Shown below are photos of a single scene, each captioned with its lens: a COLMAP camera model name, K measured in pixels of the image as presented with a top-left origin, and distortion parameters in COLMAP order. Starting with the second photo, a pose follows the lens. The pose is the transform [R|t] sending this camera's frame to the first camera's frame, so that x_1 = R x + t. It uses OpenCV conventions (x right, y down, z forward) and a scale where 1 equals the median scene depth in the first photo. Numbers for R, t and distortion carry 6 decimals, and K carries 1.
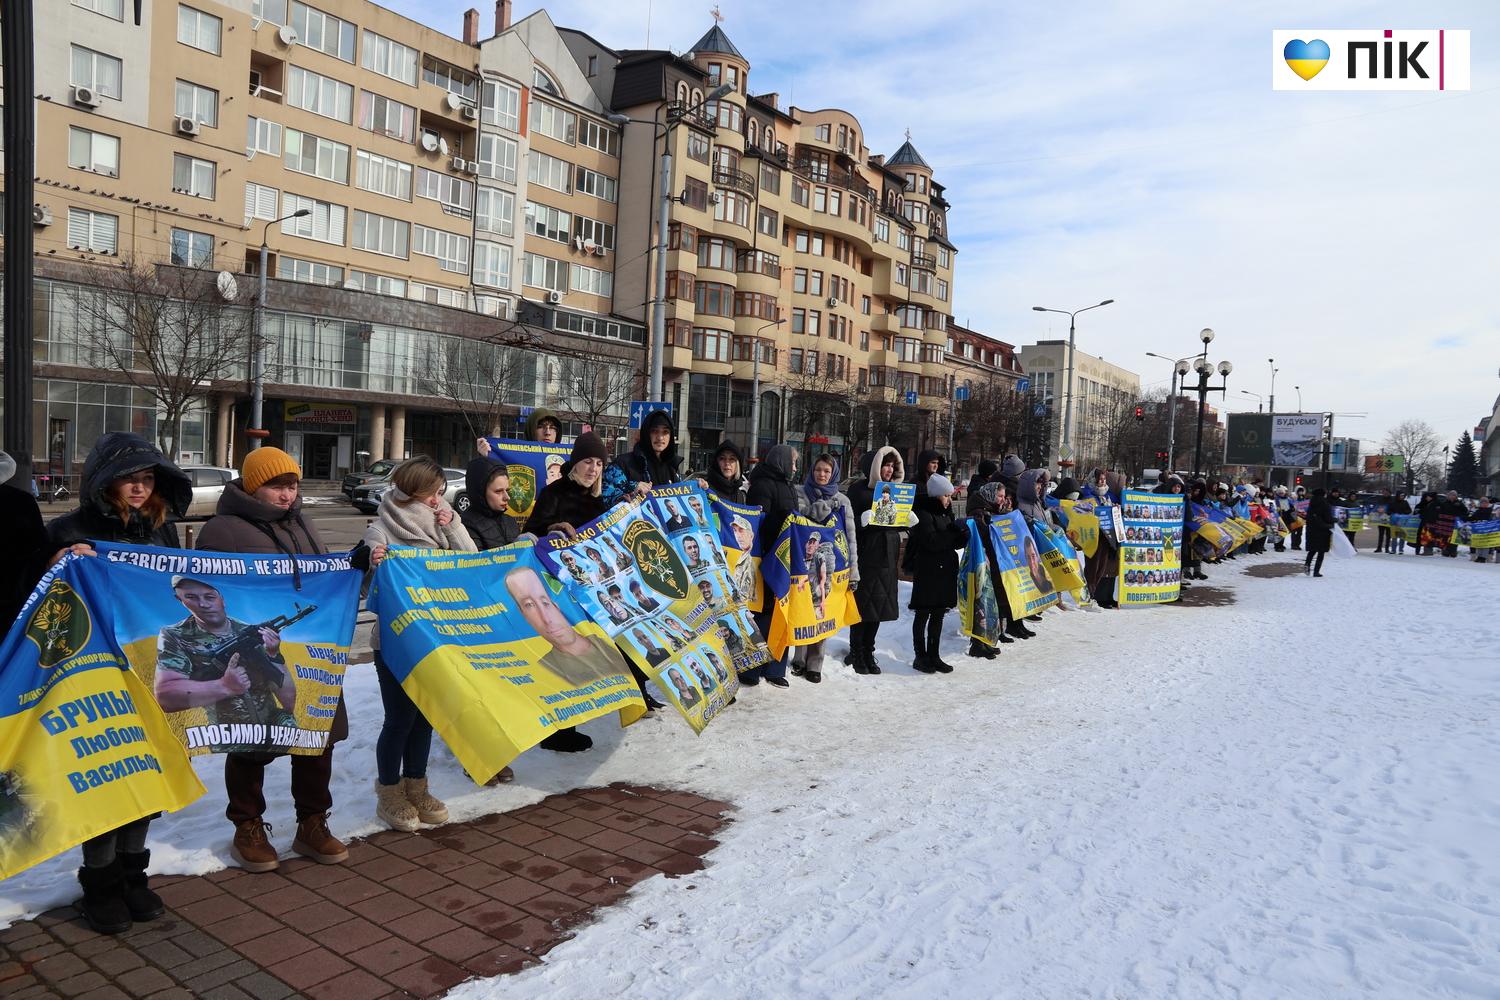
lens RADIAL K [[1035.7, 0, 757.0], [0, 1035.7, 526.4], [0, 0, 1]] dist [-0.122264, 0.079942]
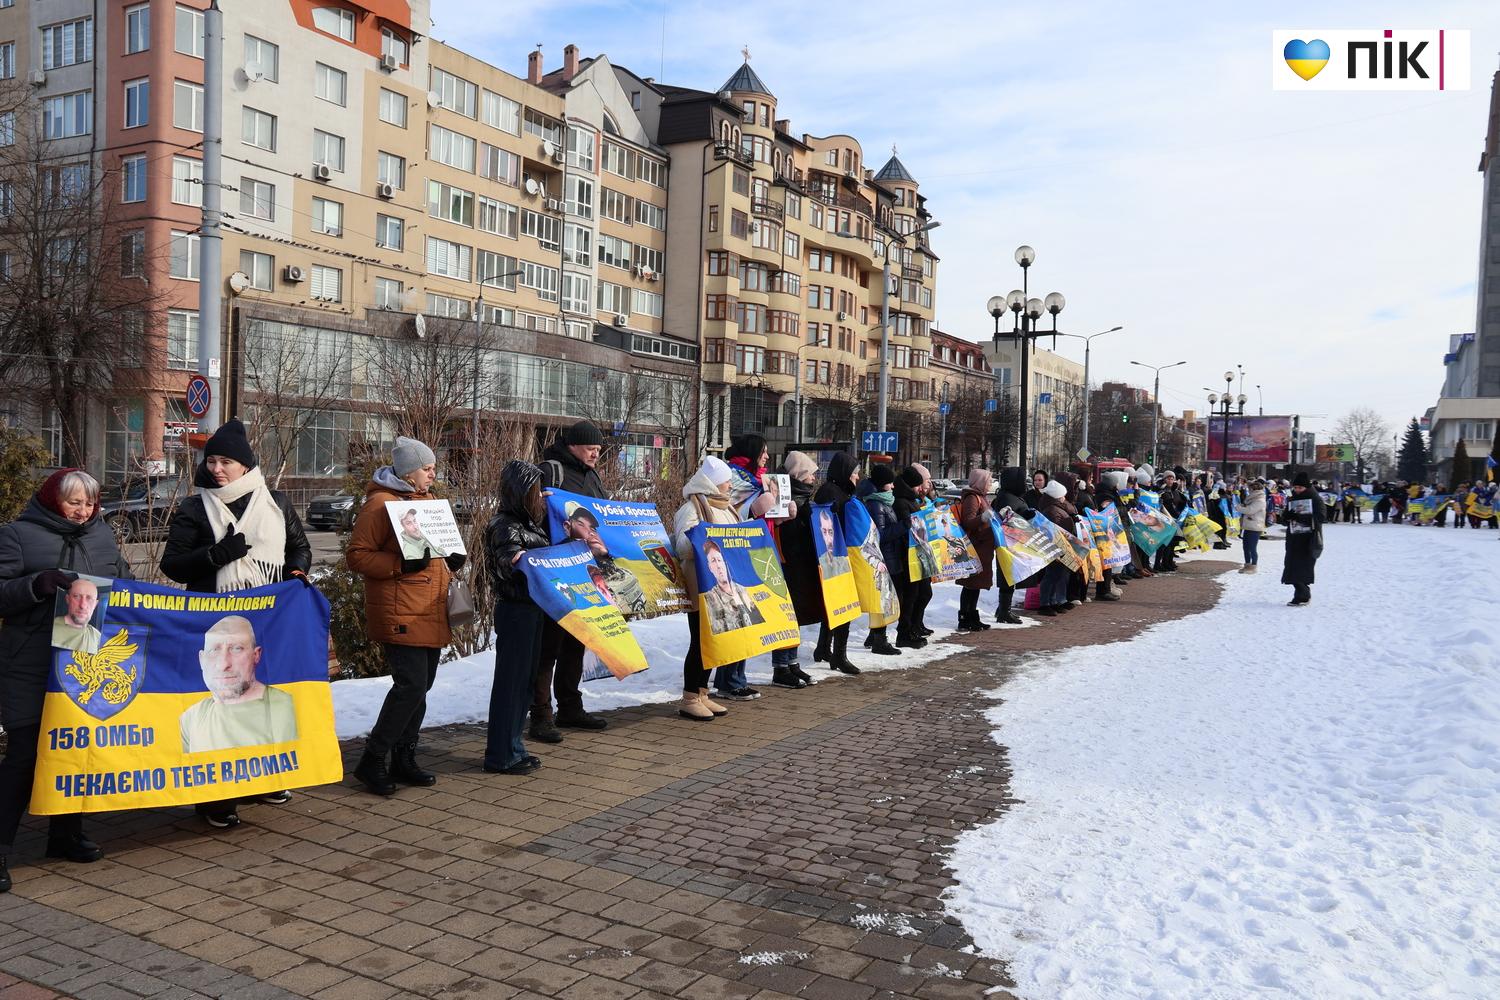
lens RADIAL K [[1192.0, 0, 758.5], [0, 1192.0, 519.3], [0, 0, 1]] dist [-0.076885, 0.108457]
pose [[0.993897, -0.021724, 0.108151, -0.167497], [0.023053, 0.999673, -0.011052, 0.006785], [-0.107876, 0.013477, 0.994073, -0.244682]]
